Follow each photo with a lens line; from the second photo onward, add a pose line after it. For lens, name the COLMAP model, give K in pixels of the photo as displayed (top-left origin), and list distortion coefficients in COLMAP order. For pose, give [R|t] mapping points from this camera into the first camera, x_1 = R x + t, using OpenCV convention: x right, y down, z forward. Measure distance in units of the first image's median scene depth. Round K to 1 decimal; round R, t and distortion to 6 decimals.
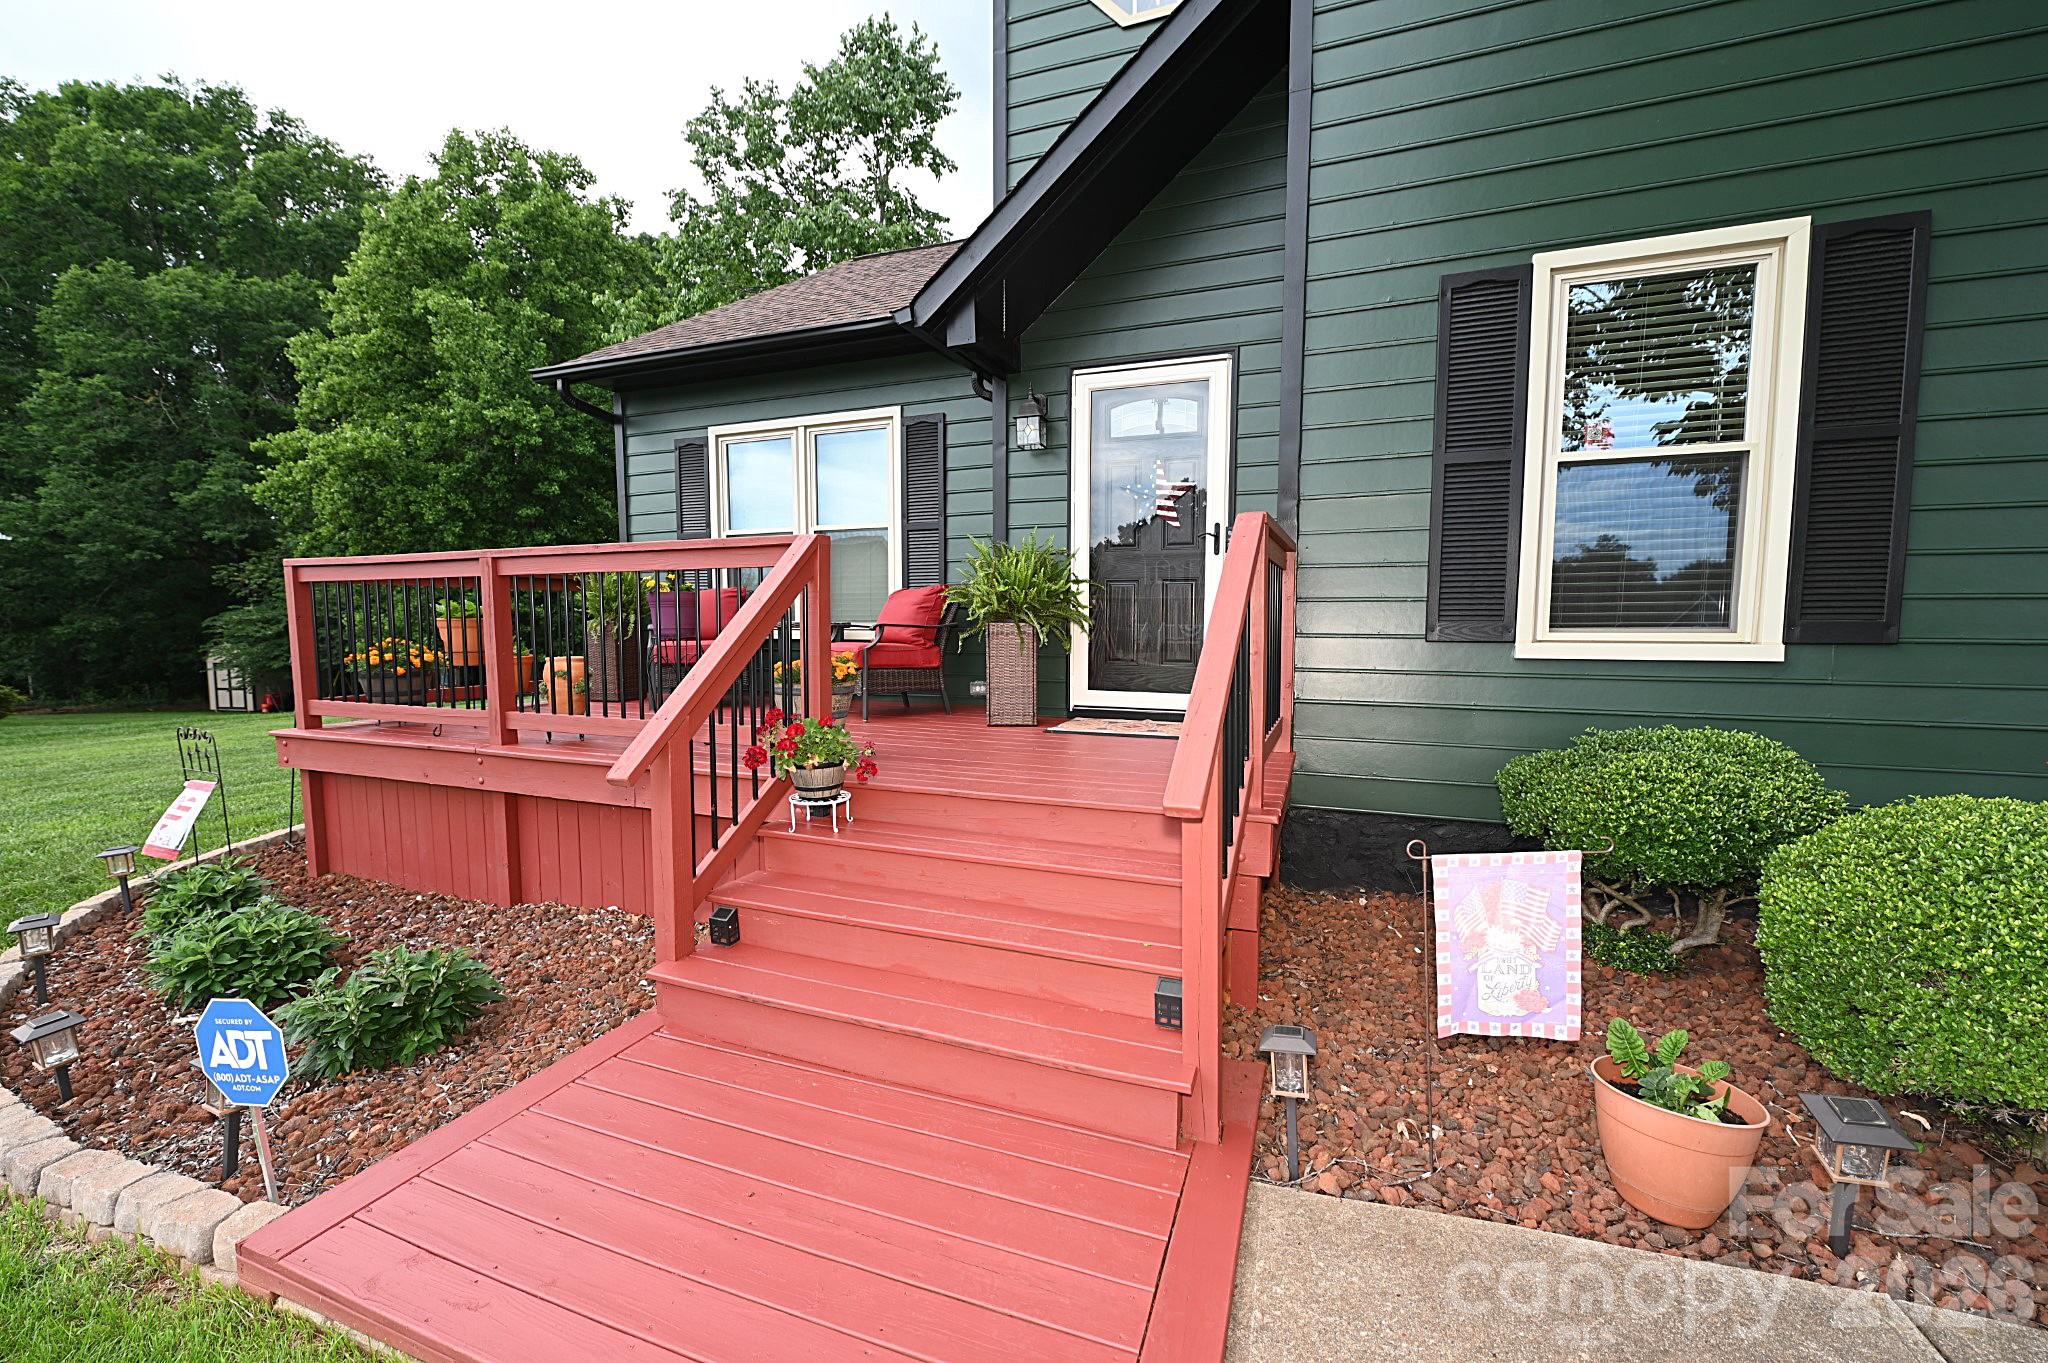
lens RADIAL K [[808.4, 0, 1025.3], [0, 808.4, 686.1], [0, 0, 1]] dist [-0.010129, -0.000116]
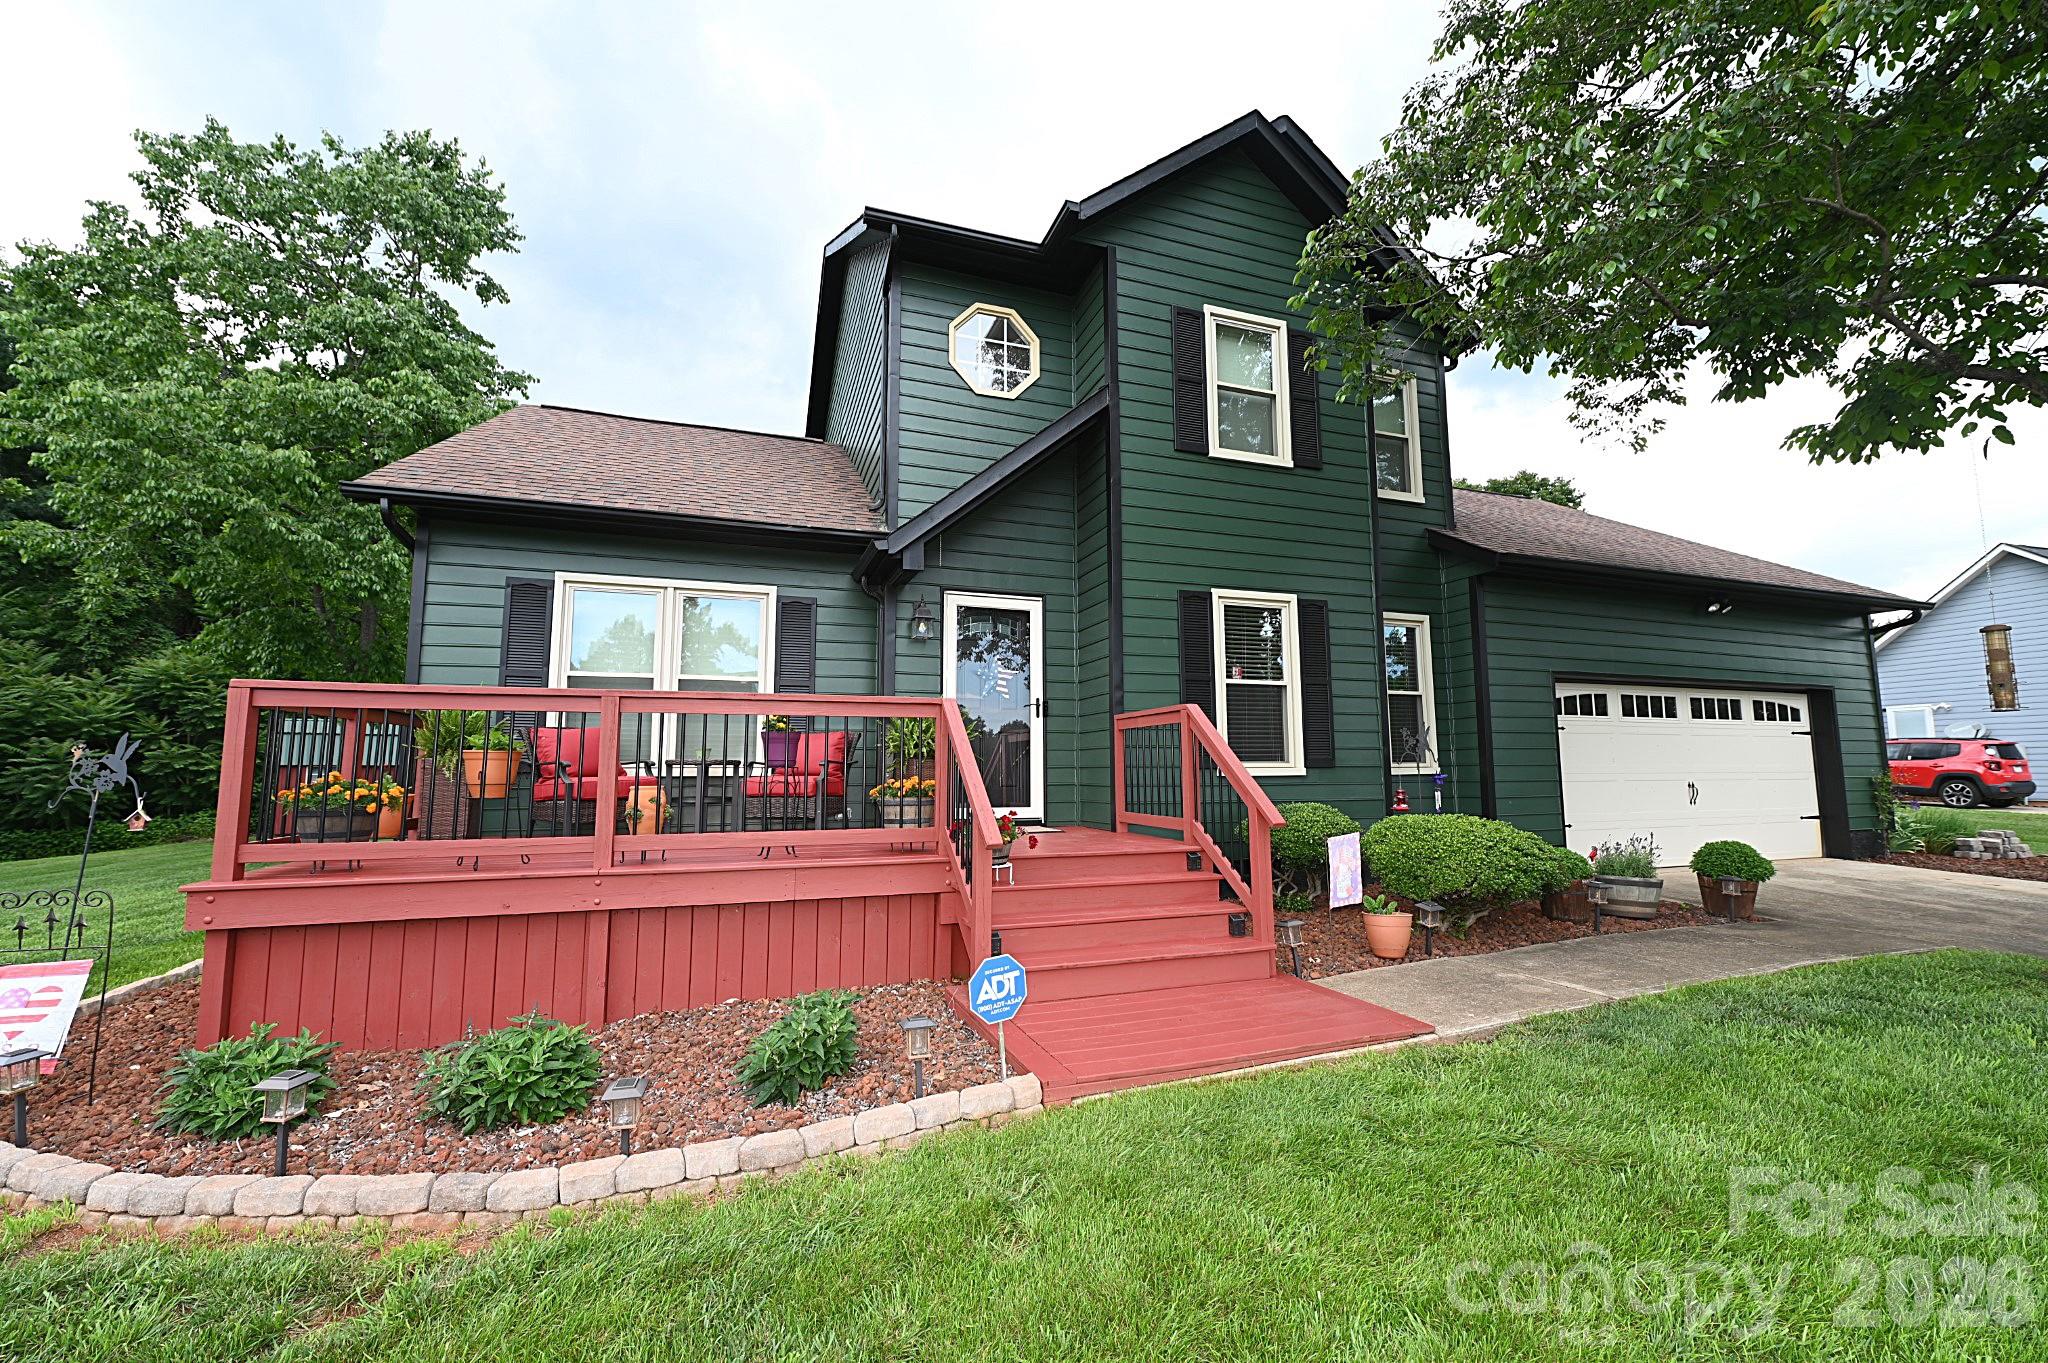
lens RADIAL K [[801.7, 0, 1023.6], [0, 801.7, 678.6], [0, 0, 1]] dist [-0.009193, 0.000007]
pose [[0.765290, 0.070792, 0.639781, -0.903192], [0.055674, 0.982929, -0.175358, 0.042391], [-0.641274, 0.169819, 0.748284, -0.200993]]
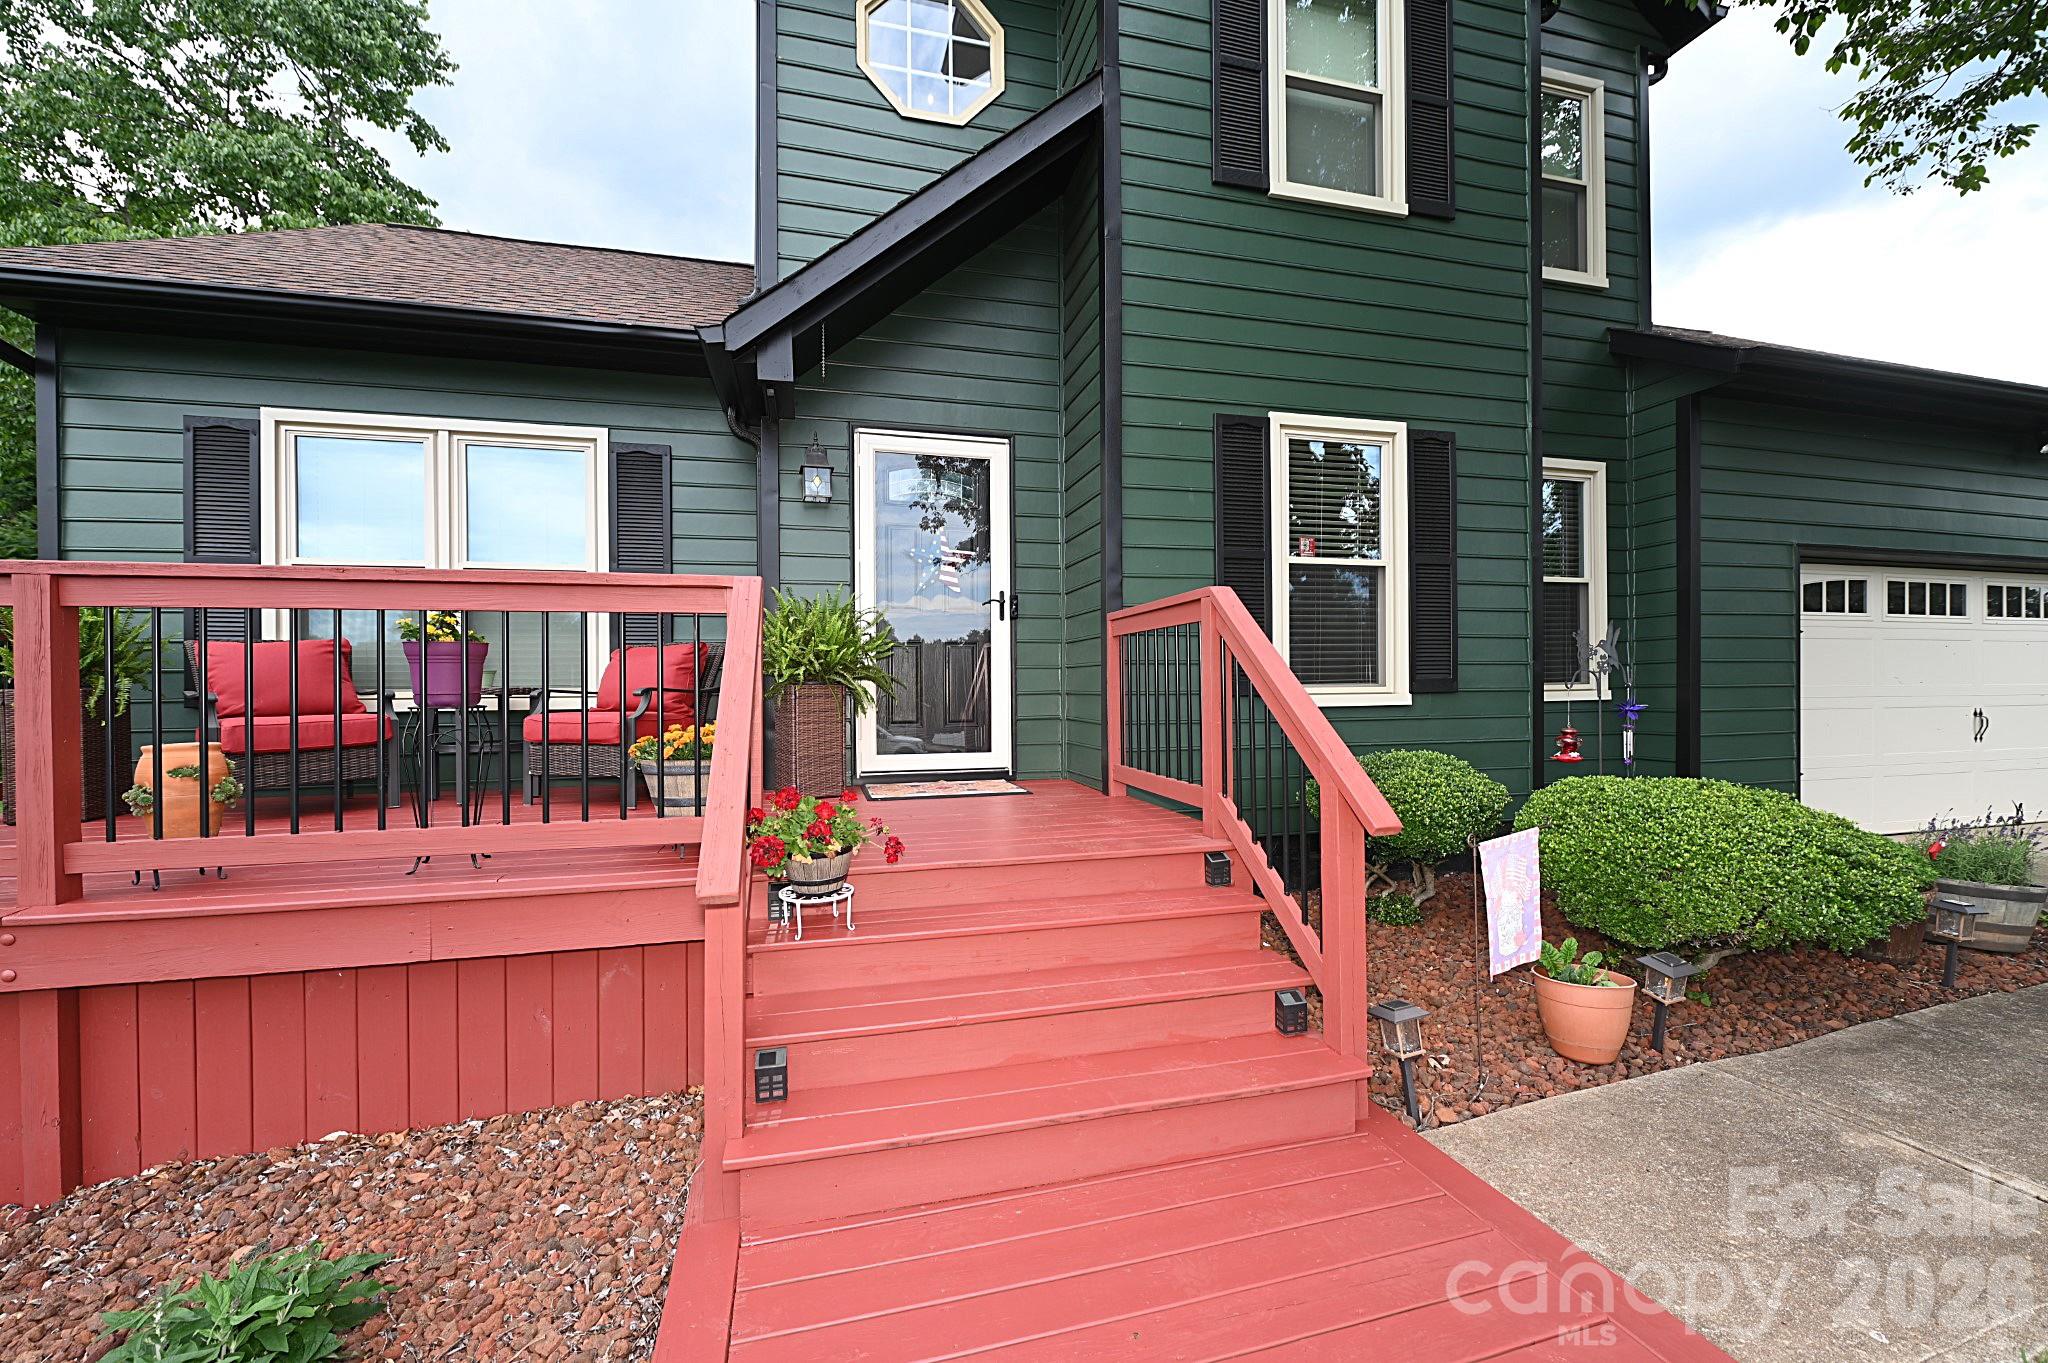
lens RADIAL K [[808.4, 0, 1025.3], [0, 808.4, 686.1], [0, 0, 1]] dist [-0.010129, -0.000116]
pose [[0.812579, -0.006692, 0.582812, -0.409033], [0.055185, 0.996325, -0.065501, -0.004595], [-0.580232, 0.085387, 0.809963, 0.137330]]
